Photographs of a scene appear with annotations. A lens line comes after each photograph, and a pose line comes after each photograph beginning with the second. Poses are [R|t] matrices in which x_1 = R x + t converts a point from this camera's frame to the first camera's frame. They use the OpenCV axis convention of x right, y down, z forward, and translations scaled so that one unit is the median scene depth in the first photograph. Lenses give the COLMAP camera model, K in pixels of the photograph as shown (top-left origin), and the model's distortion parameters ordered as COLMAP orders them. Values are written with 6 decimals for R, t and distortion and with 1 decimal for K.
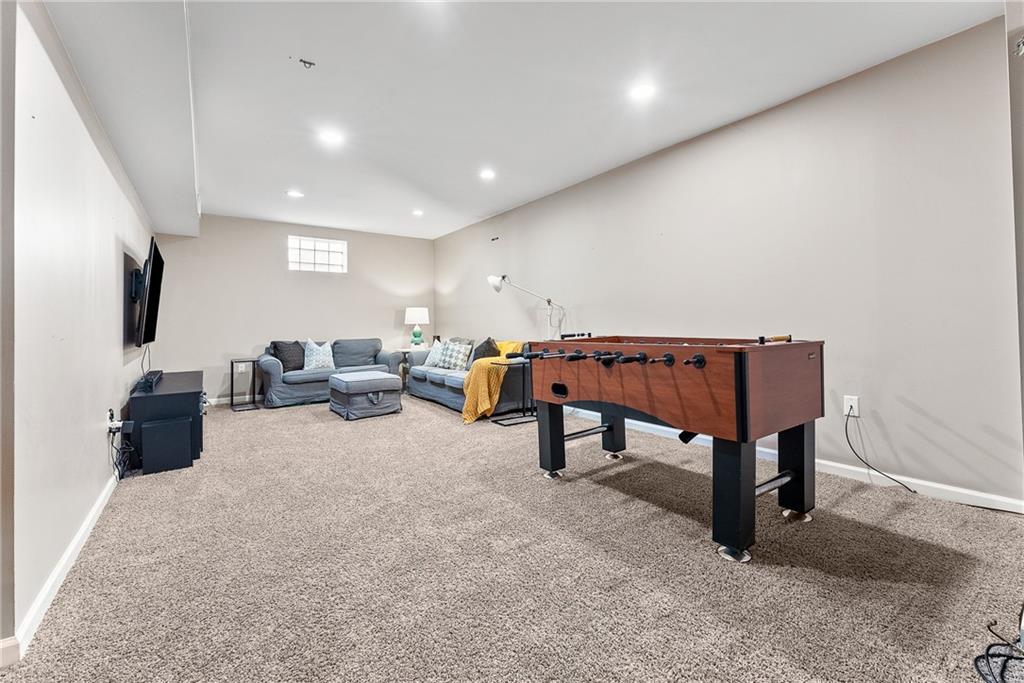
lens RADIAL K [[434.6, 0, 520.0], [0, 434.6, 321.4], [0, 0, 1]] dist [-0.000999, -0.000034]
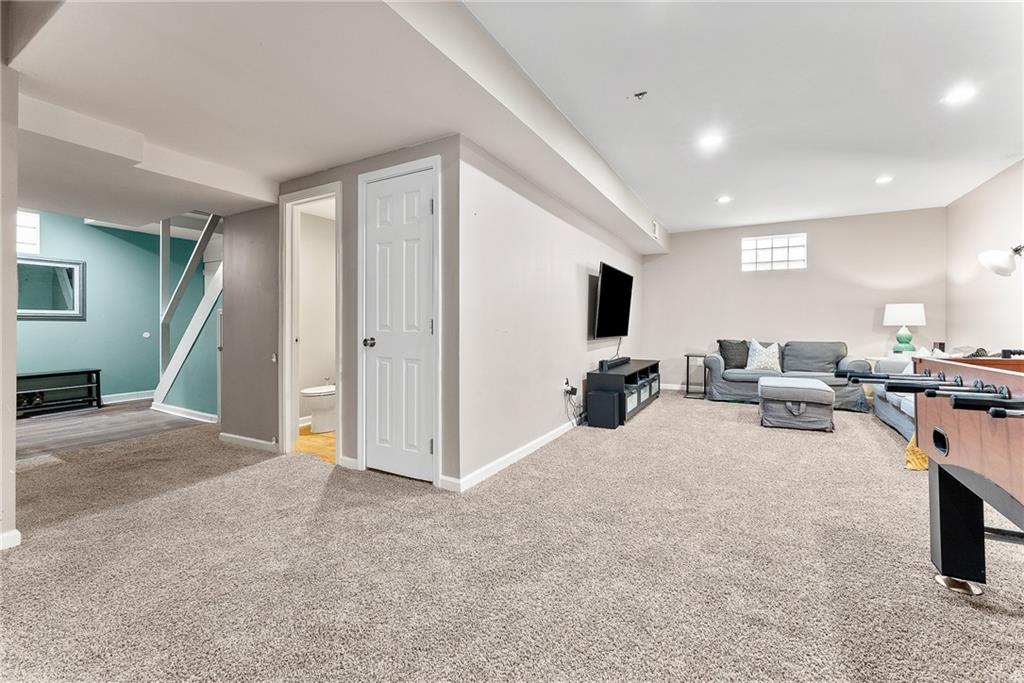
lens RADIAL K [[413.7, 0, 513.7], [0, 413.7, 333.0], [0, 0, 1]] dist [-0.000405, 0.000029]
pose [[0.420584, 0.030512, -0.906740, 0.159529], [-0.002588, 0.999471, 0.032432, -0.003381], [0.907250, -0.011294, 0.420440, 0.106247]]
